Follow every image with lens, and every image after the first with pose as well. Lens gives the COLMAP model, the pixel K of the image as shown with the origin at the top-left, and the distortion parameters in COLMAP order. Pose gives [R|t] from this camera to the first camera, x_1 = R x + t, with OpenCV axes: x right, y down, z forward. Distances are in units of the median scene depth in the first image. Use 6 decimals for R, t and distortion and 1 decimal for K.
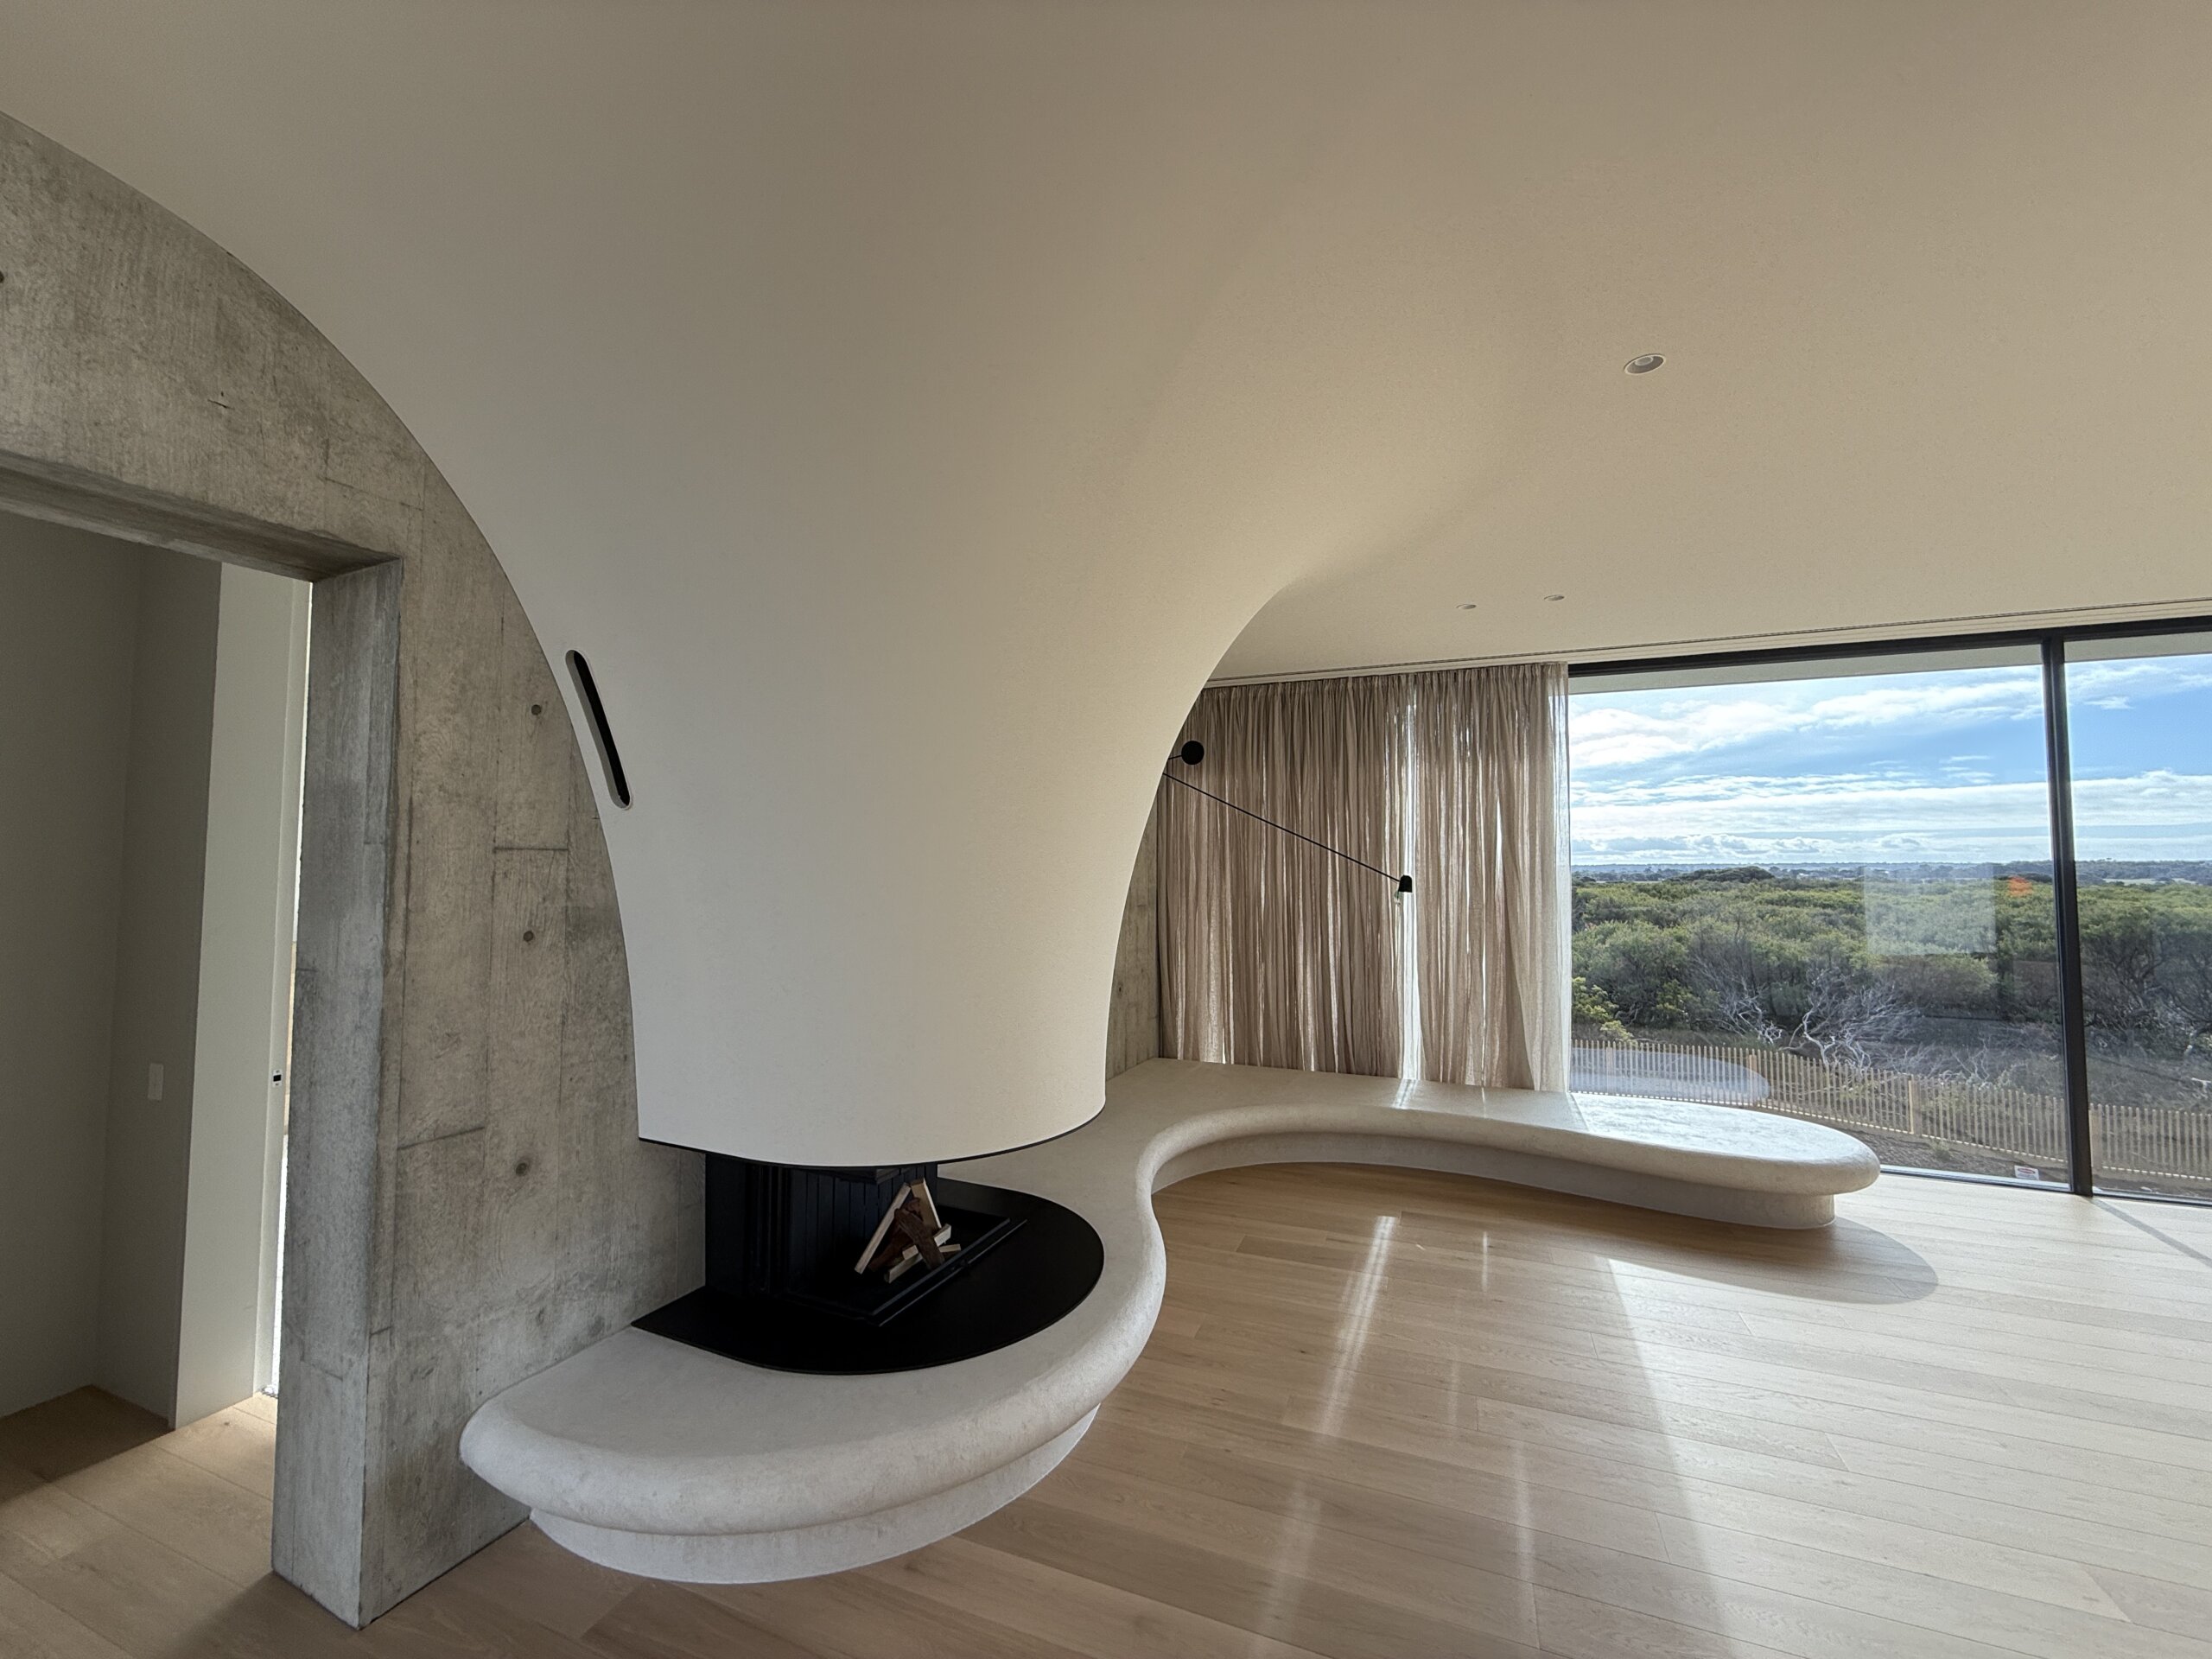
lens RADIAL K [[883.8, 0, 1106.0], [0, 883.8, 829.5], [0, 0, 1]] dist [0.000570, 0.000456]
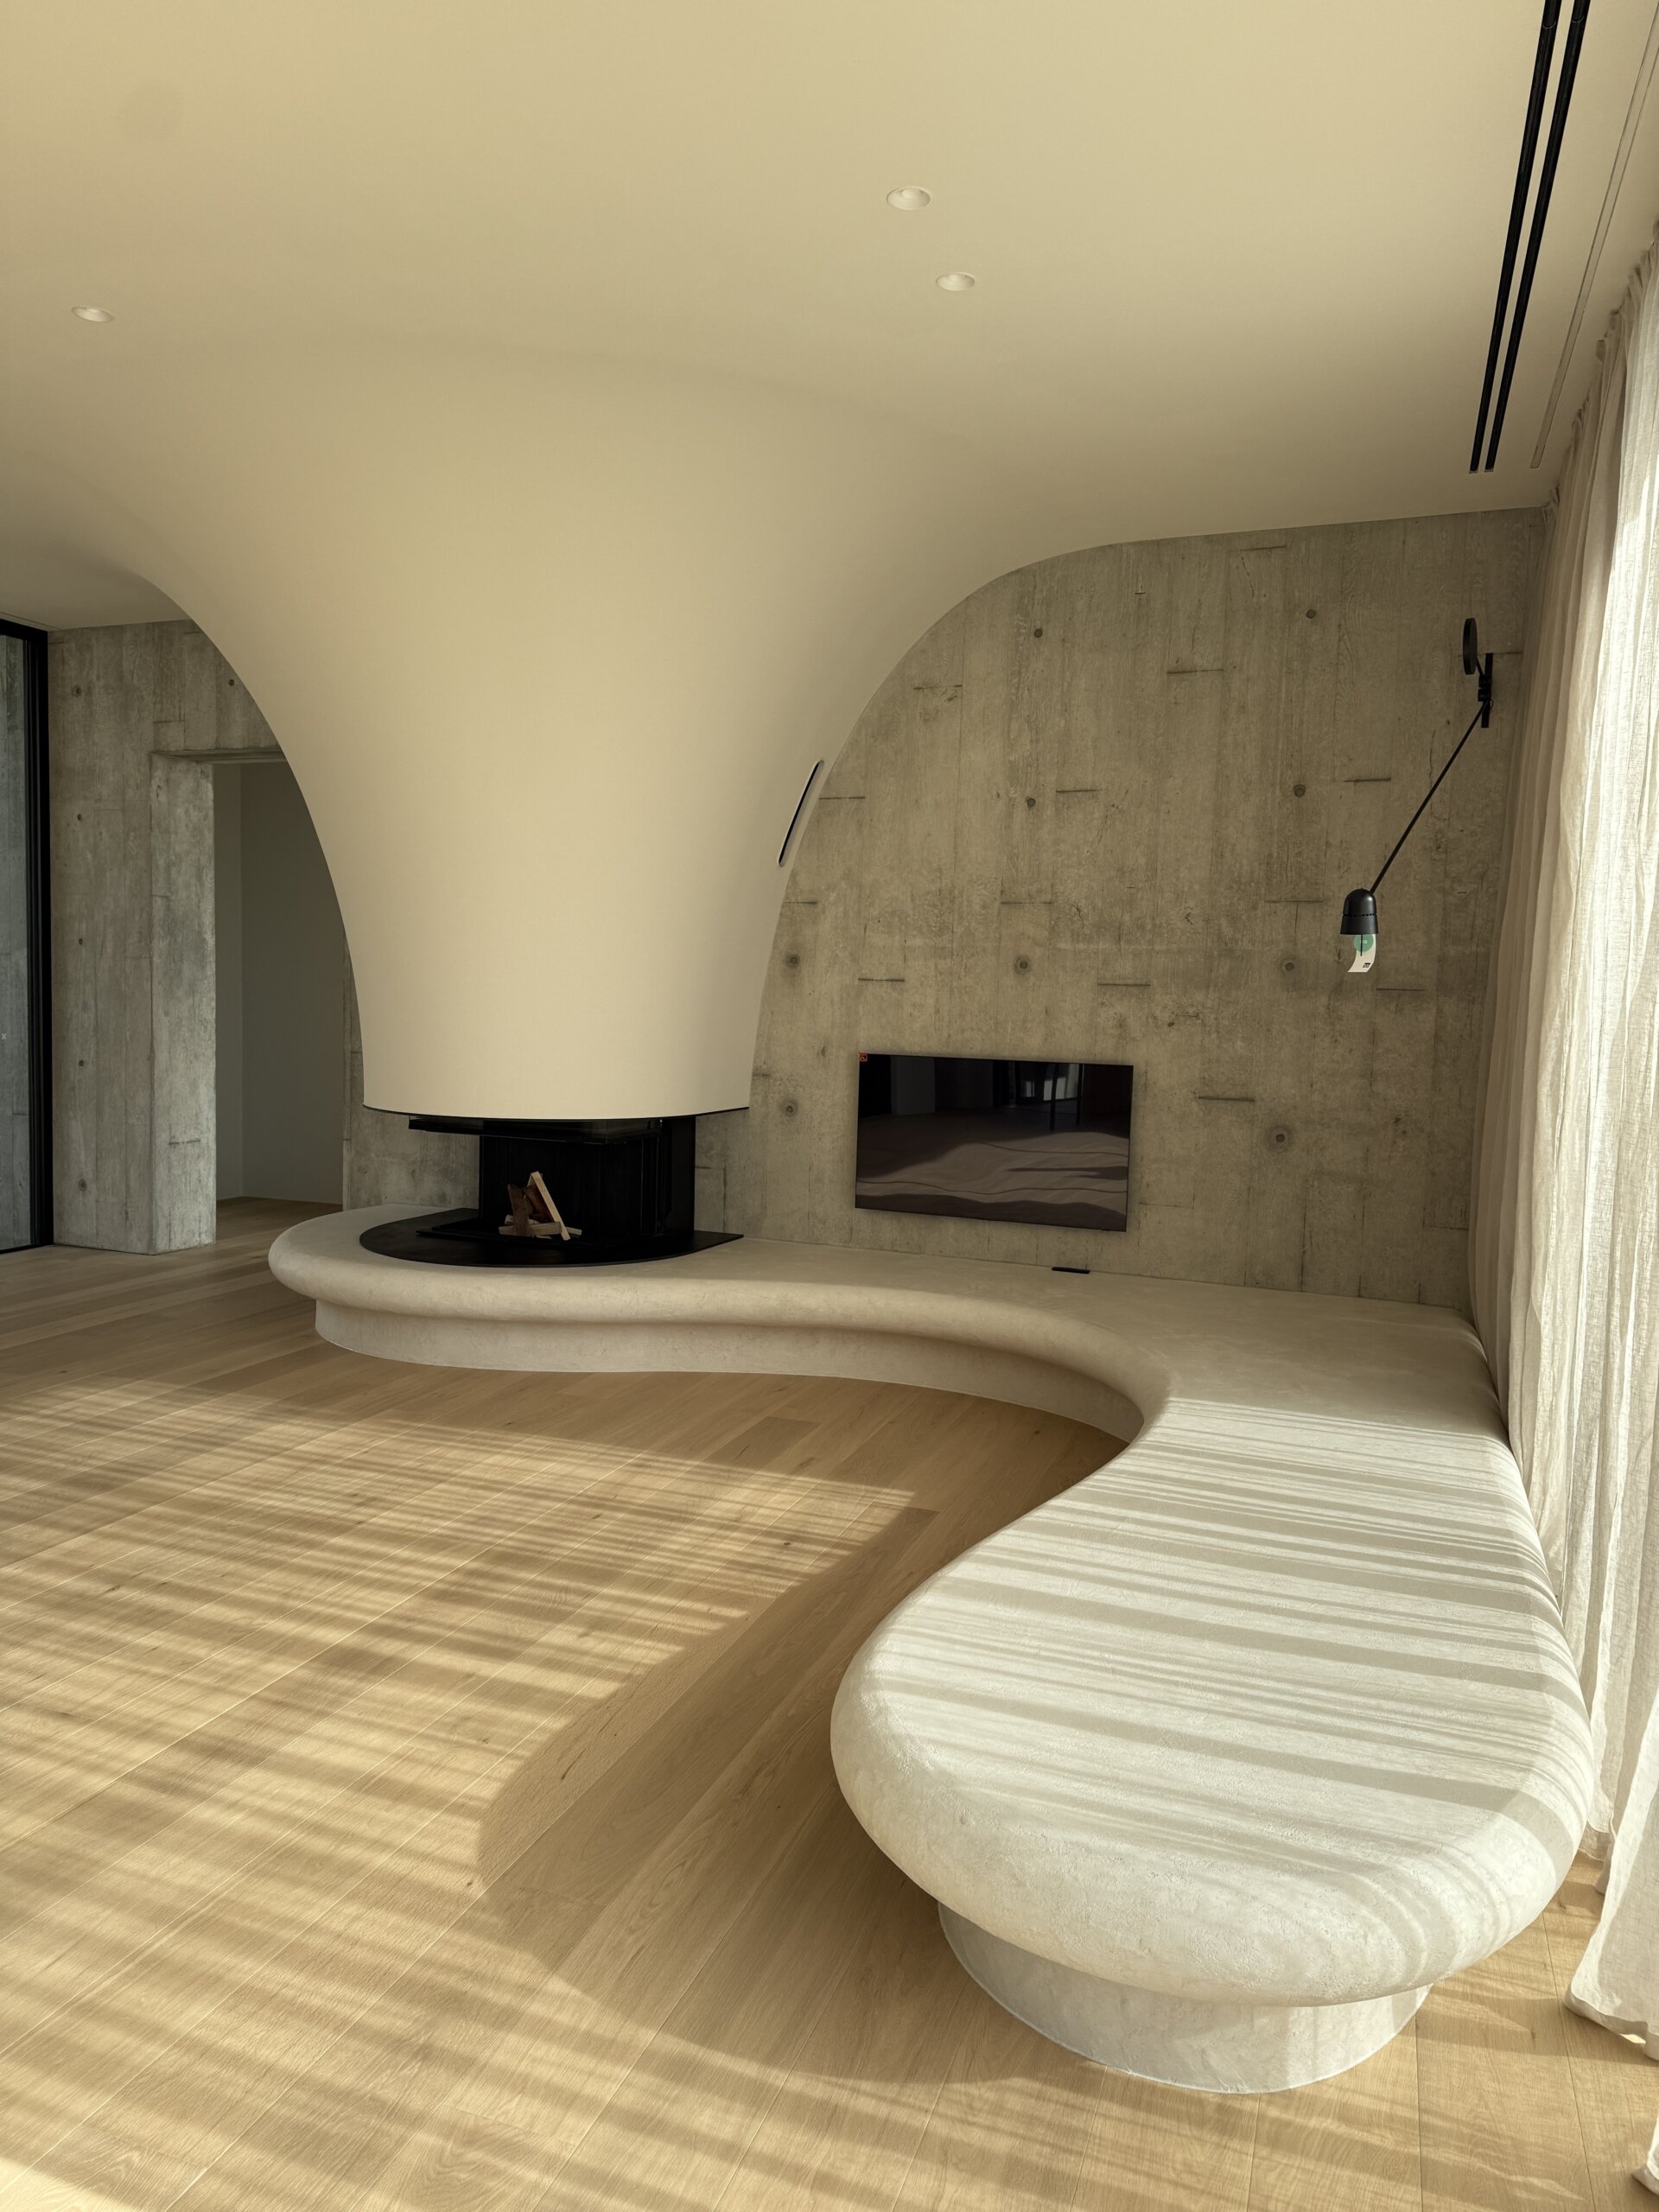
lens RADIAL K [[1508.0, 0, 829.5], [0, 1508.0, 1106.0], [0, 0, 1]] dist [0.043249, -0.053724]
pose [[0.033277, 0.074577, -0.996660, 2.106874], [0.023506, 0.996878, 0.075378, 0.190223], [0.999170, -0.025935, 0.031420, 1.551380]]
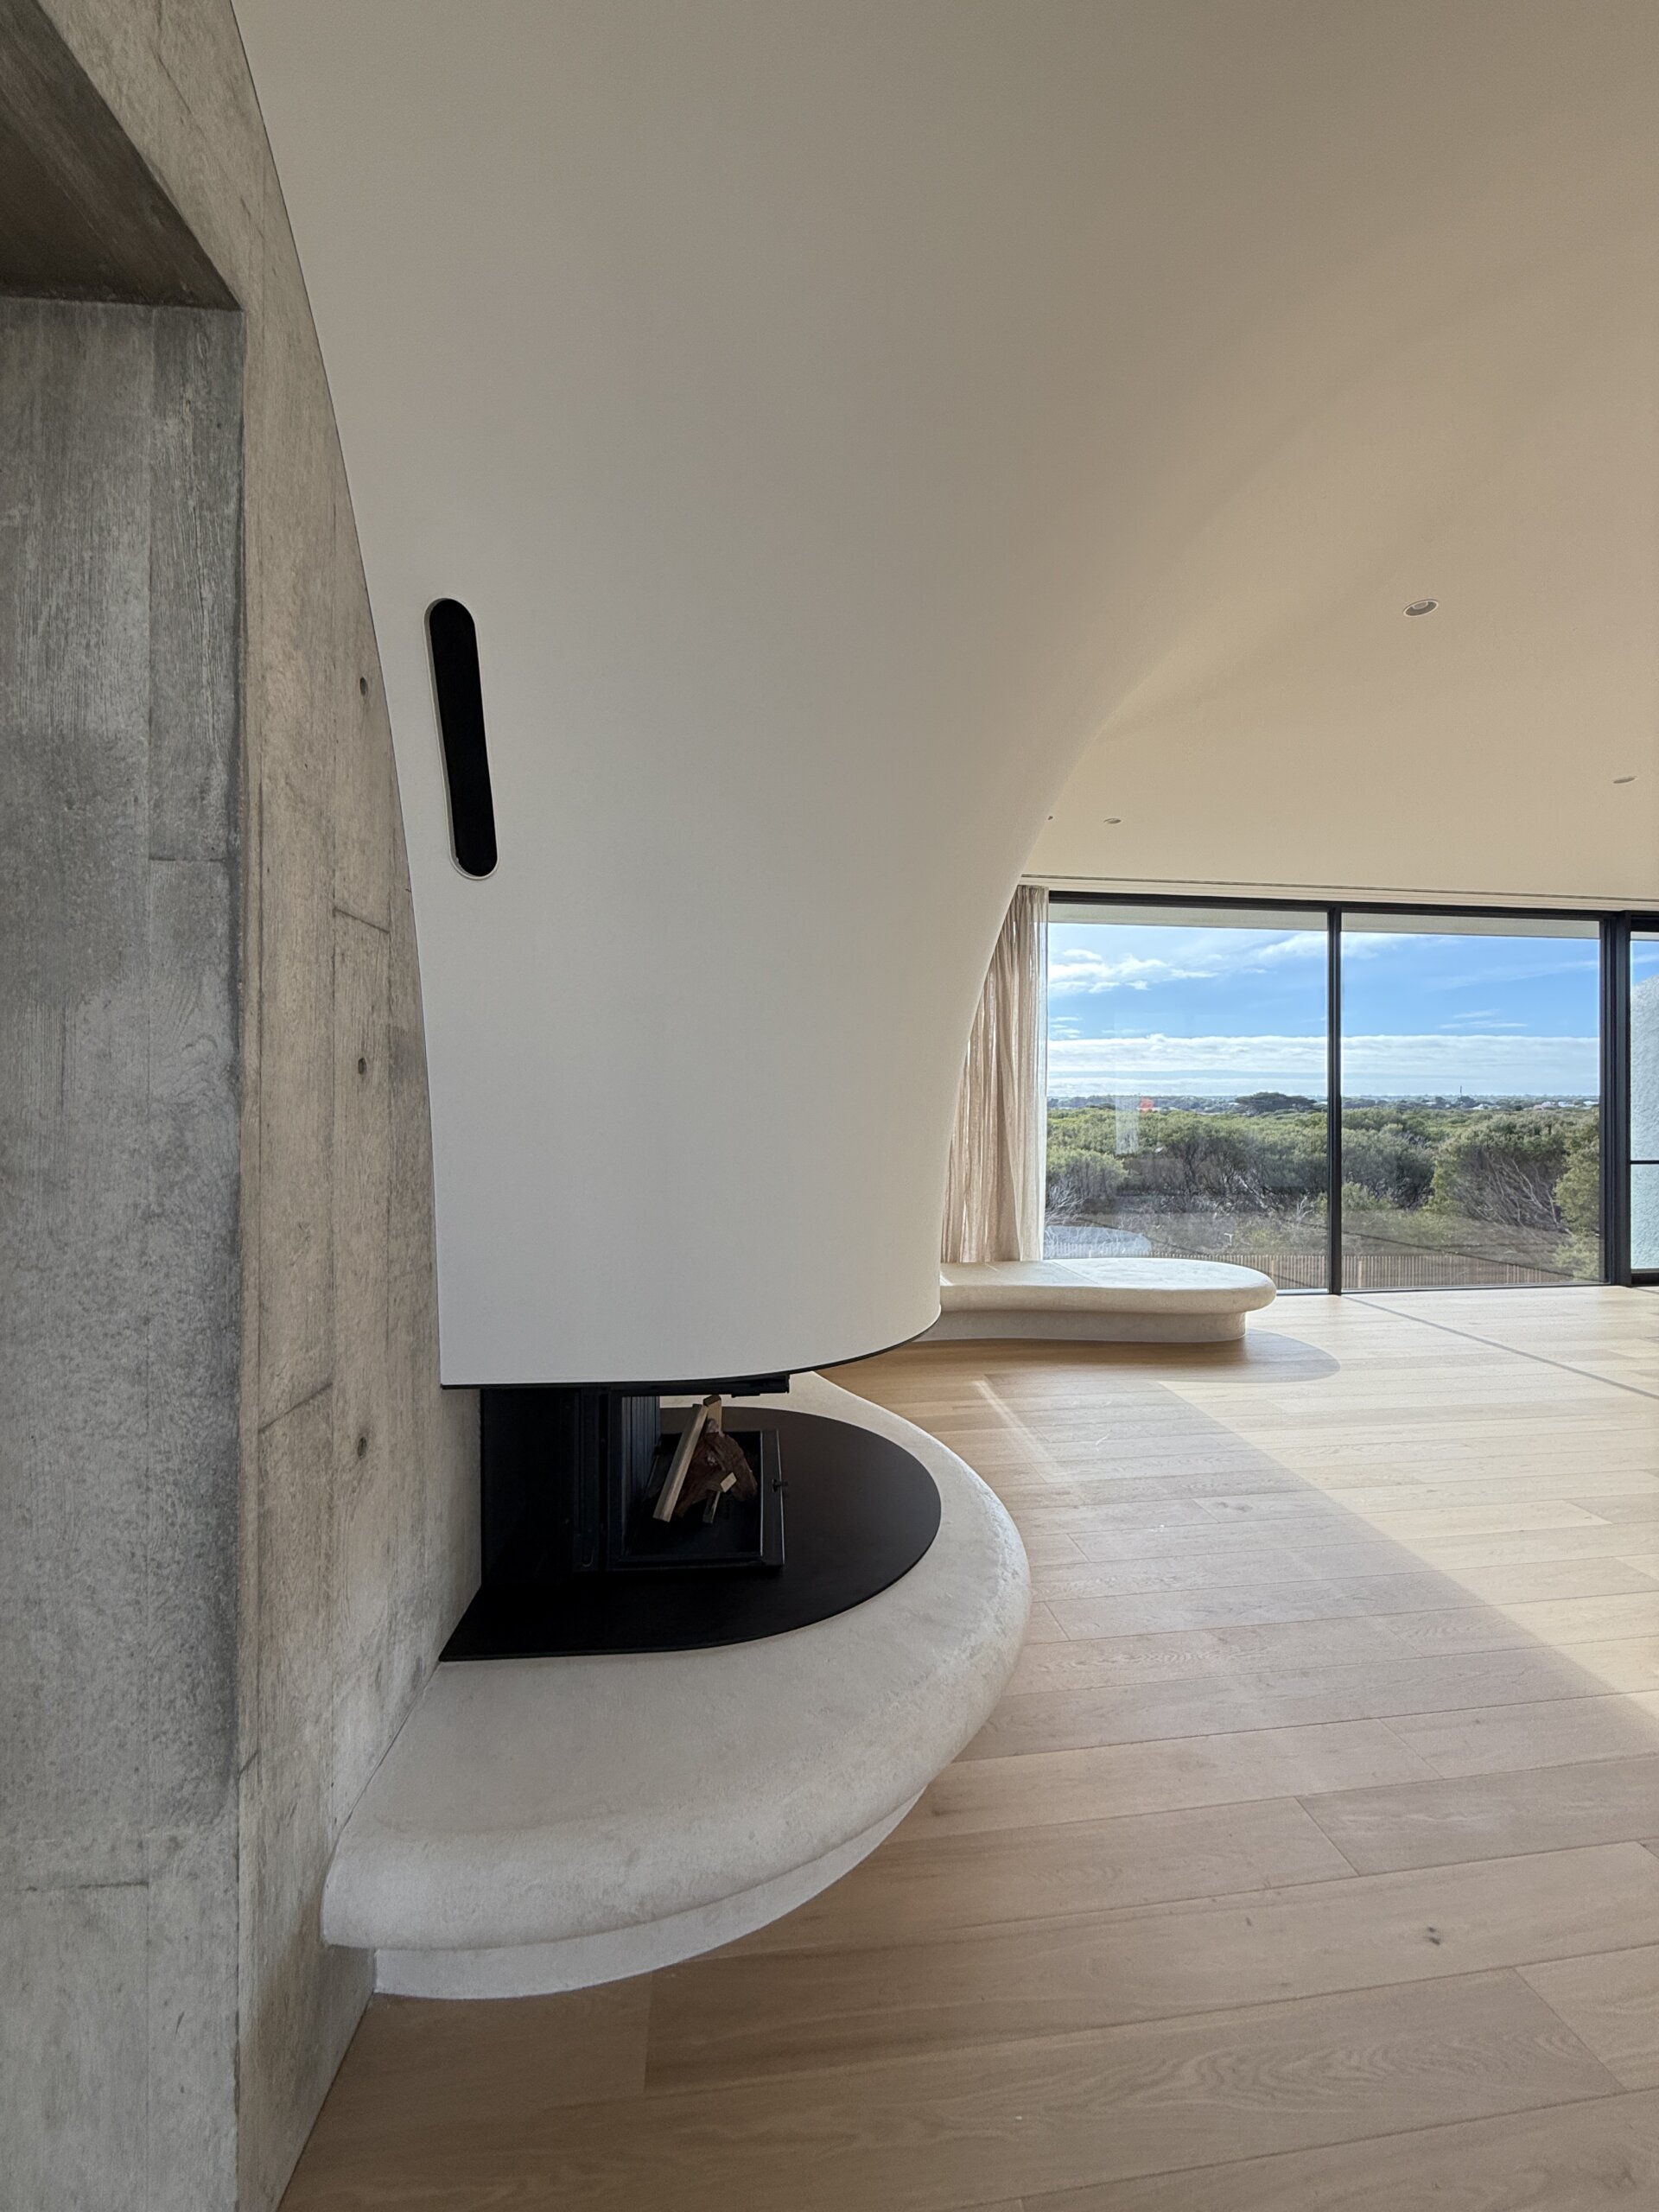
lens RADIAL K [[883.8, 0, 818.8], [0, 883.8, 1104.3], [0, 0, 1]] dist [0.000570, 0.000456]
pose [[0.868877, 0.000314, 0.495029, -0.608854], [-0.023240, 0.998923, 0.040156, 0.103145], [-0.494483, -0.046395, 0.867948, 0.290263]]
